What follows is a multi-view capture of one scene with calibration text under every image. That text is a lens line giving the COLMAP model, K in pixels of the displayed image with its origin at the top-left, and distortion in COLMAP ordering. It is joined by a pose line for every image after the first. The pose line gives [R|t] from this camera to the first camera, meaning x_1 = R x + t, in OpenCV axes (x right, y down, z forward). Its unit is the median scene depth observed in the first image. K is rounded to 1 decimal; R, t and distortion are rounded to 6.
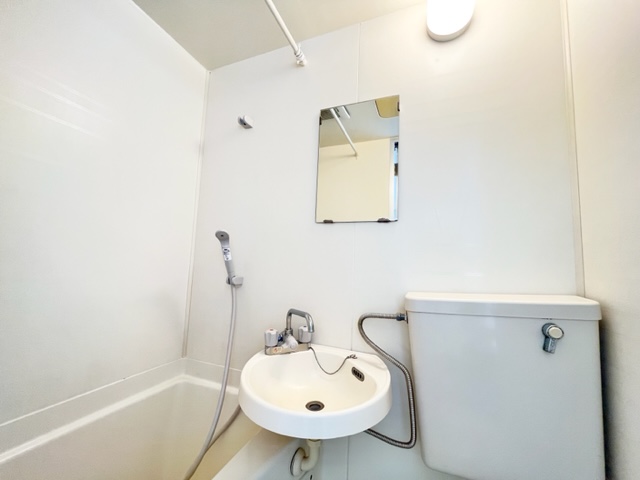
lens RADIAL K [[255.9, 0, 318.5], [0, 255.9, 240.0], [0, 0, 1]] dist [-0.002295, -0.000548]
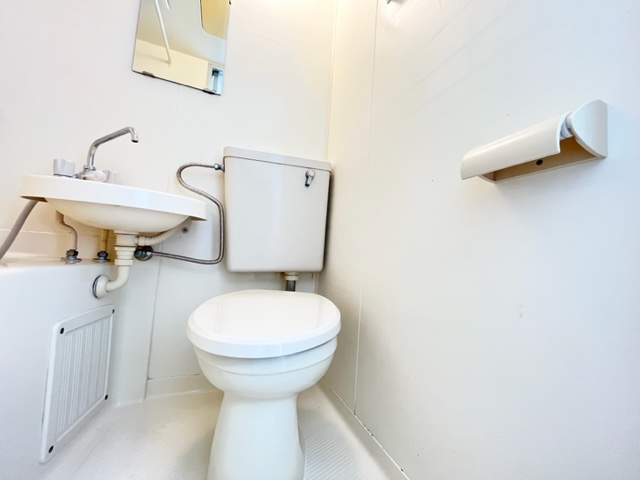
lens RADIAL K [[255.9, 0, 318.5], [0, 255.9, 240.0], [0, 0, 1]] dist [-0.002295, -0.000548]
pose [[0.724291, 0.055416, 0.687264, -0.151566], [-0.104131, 0.994124, 0.029581, 0.549864], [-0.681586, -0.092991, 0.725806, -0.244396]]
